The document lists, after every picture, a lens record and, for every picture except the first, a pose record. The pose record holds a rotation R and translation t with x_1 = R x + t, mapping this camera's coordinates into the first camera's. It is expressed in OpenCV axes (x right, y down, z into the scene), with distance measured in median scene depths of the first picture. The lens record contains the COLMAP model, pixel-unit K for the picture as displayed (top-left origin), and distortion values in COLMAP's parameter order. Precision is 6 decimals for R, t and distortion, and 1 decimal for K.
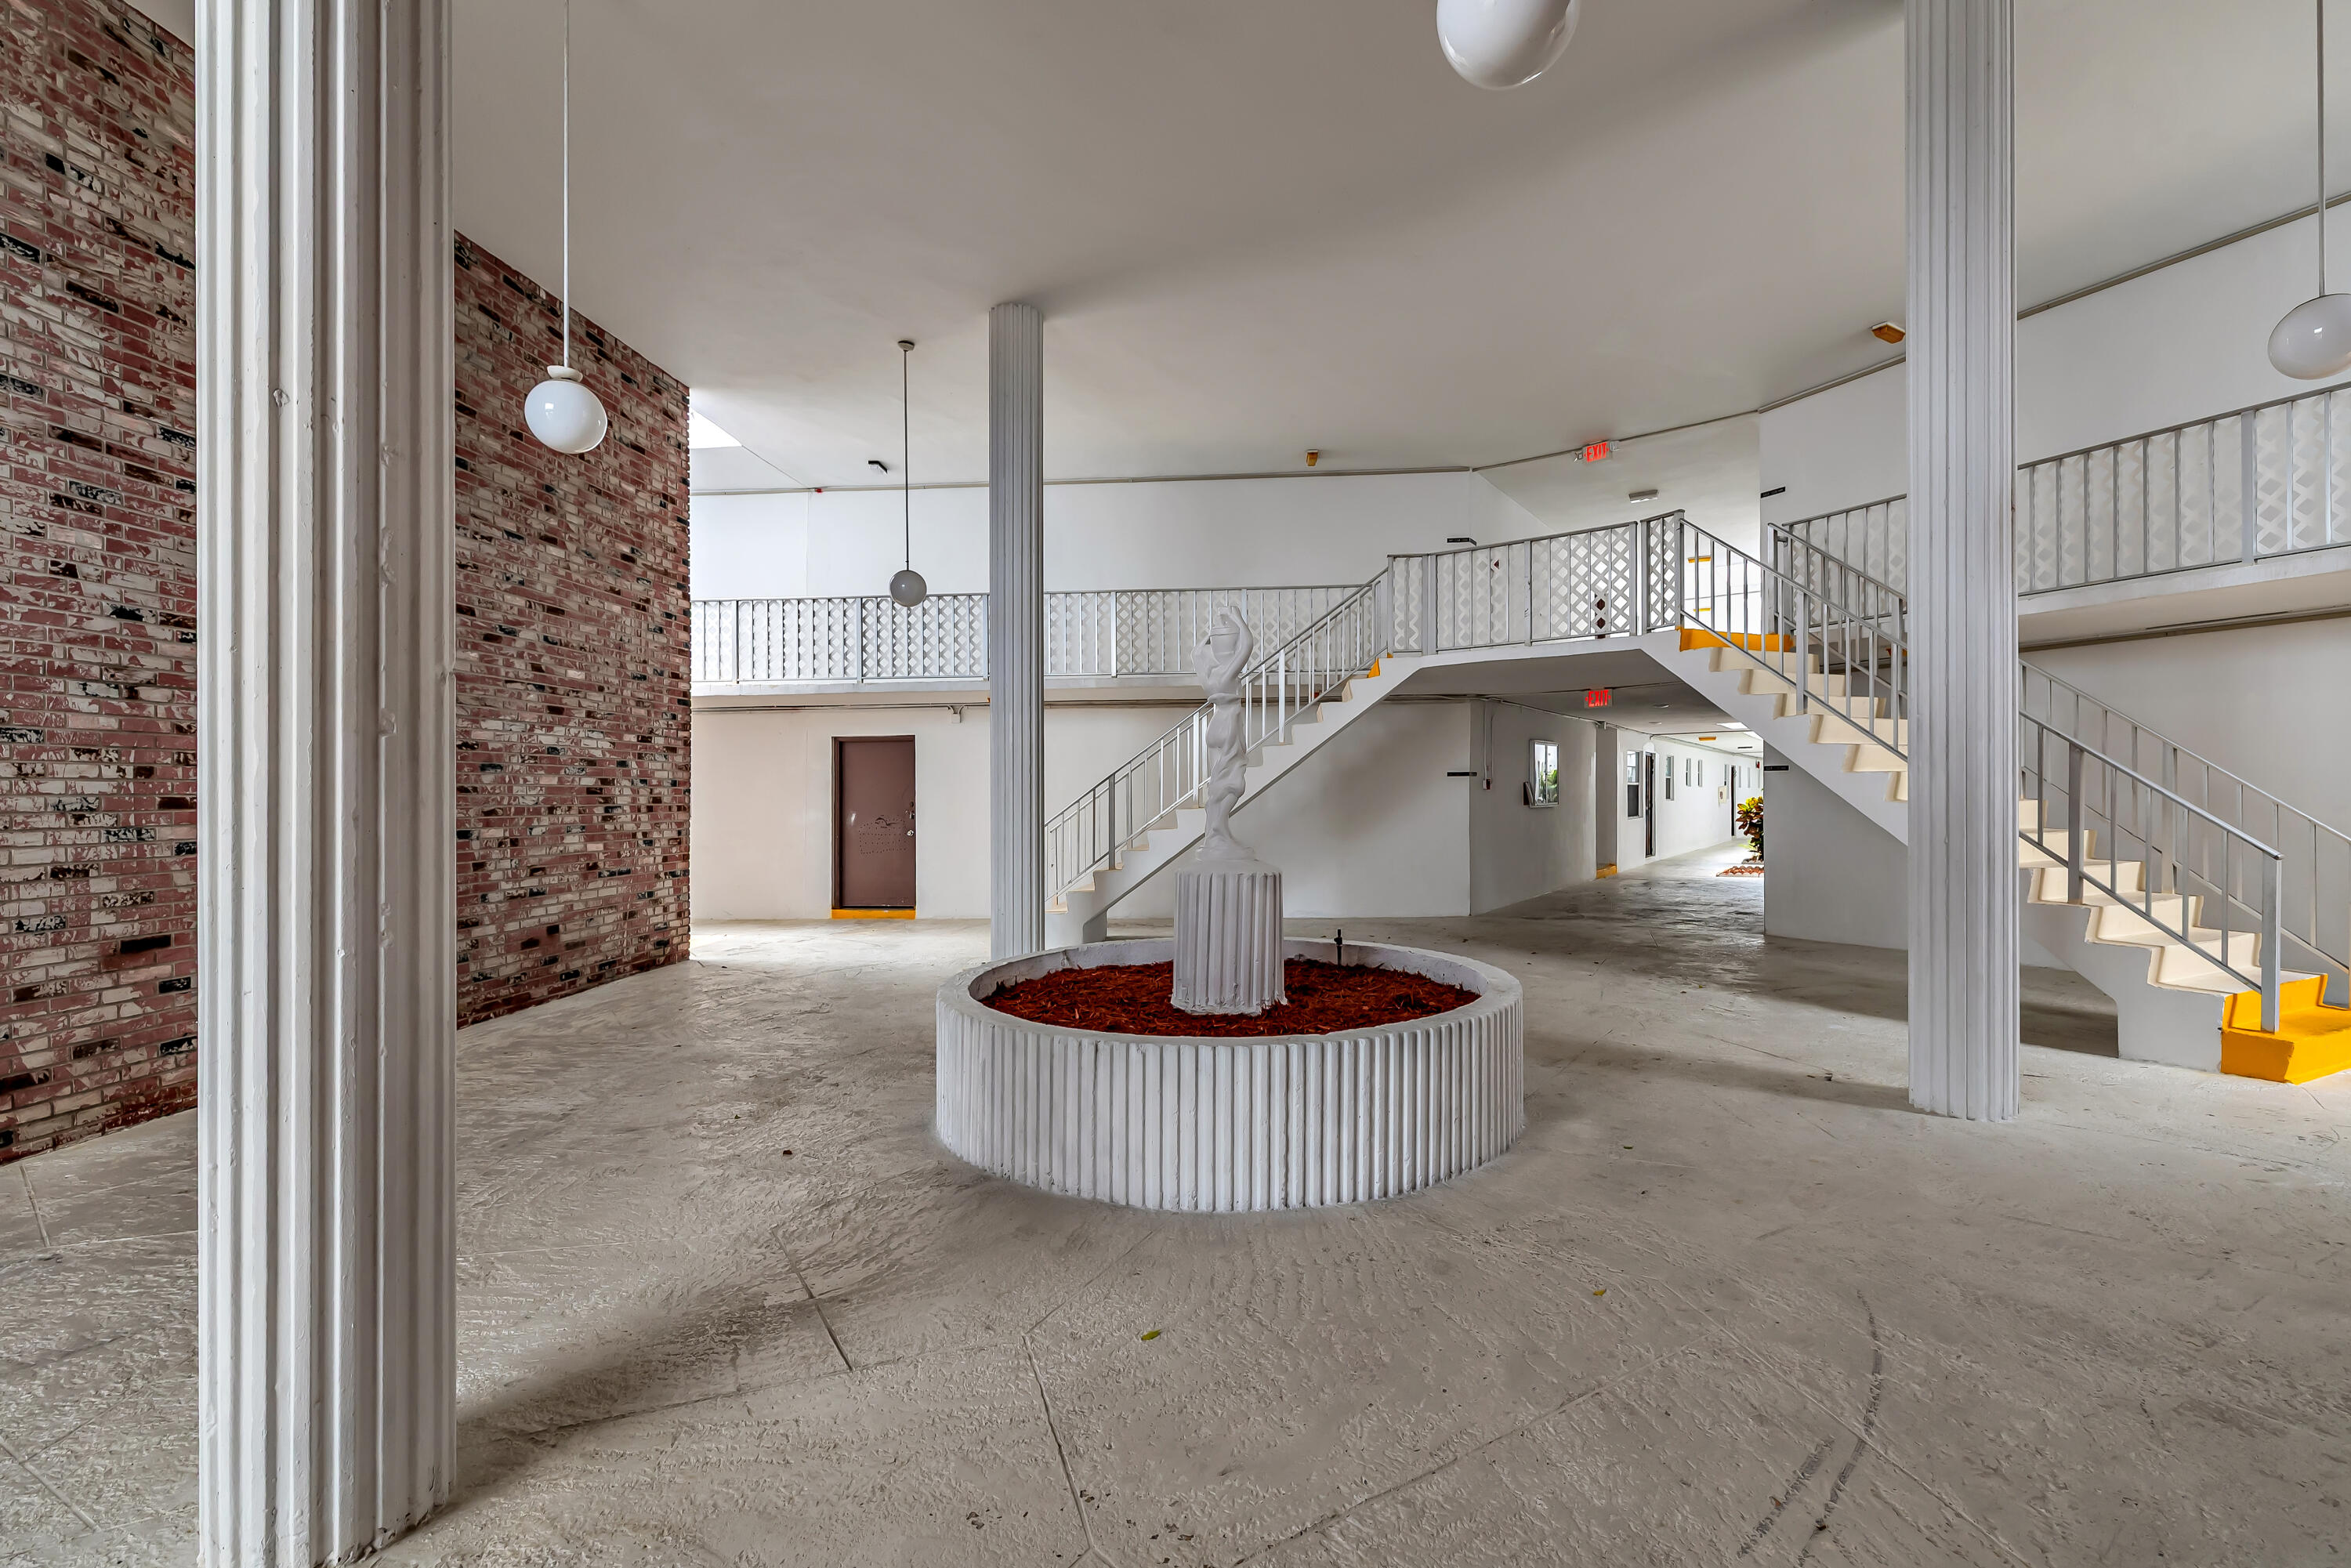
lens RADIAL K [[1032.6, 0, 1181.9], [0, 1032.6, 793.3], [0, 0, 1]] dist [0.002237, -0.000245]
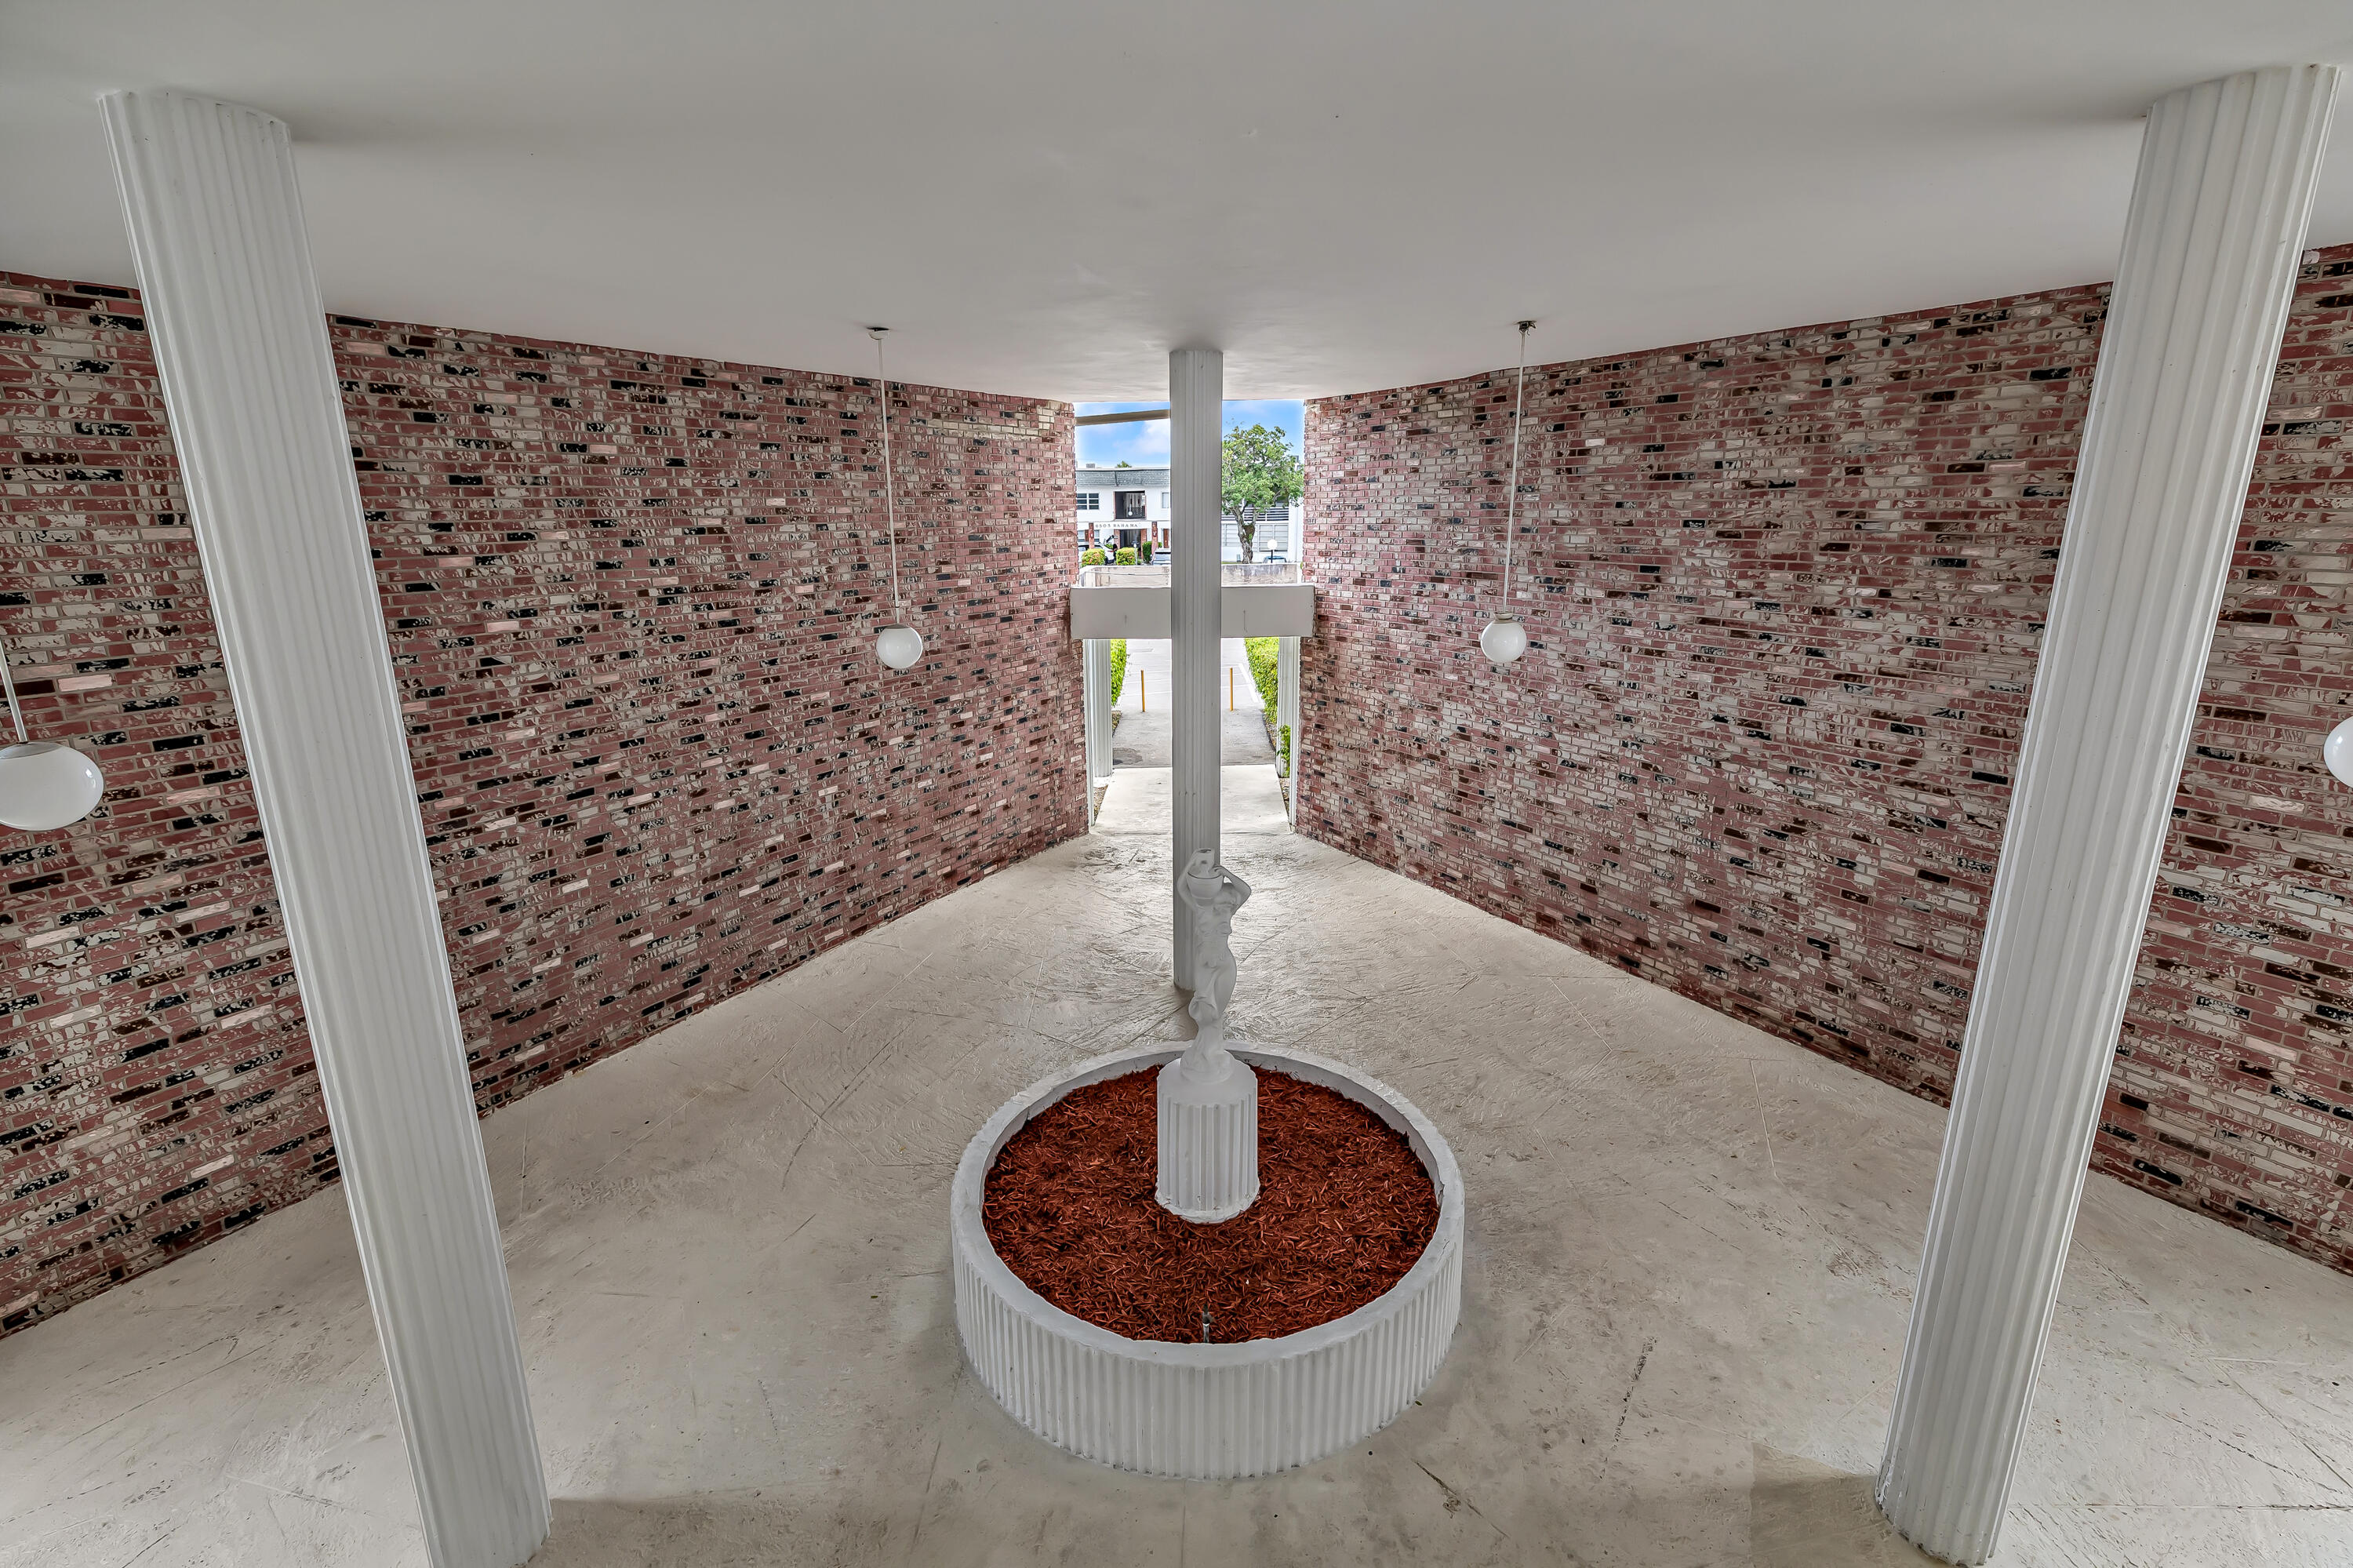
lens RADIAL K [[1033.6, 0, 1174.9], [0, 1033.6, 759.3], [0, 0, 1]] dist [0.002237, -0.000245]
pose [[-0.817923, 0.146082, -0.556472, 0.645772], [0.010352, 0.970808, 0.239636, -0.512300], [0.575234, 0.190243, -0.795558, 1.804351]]
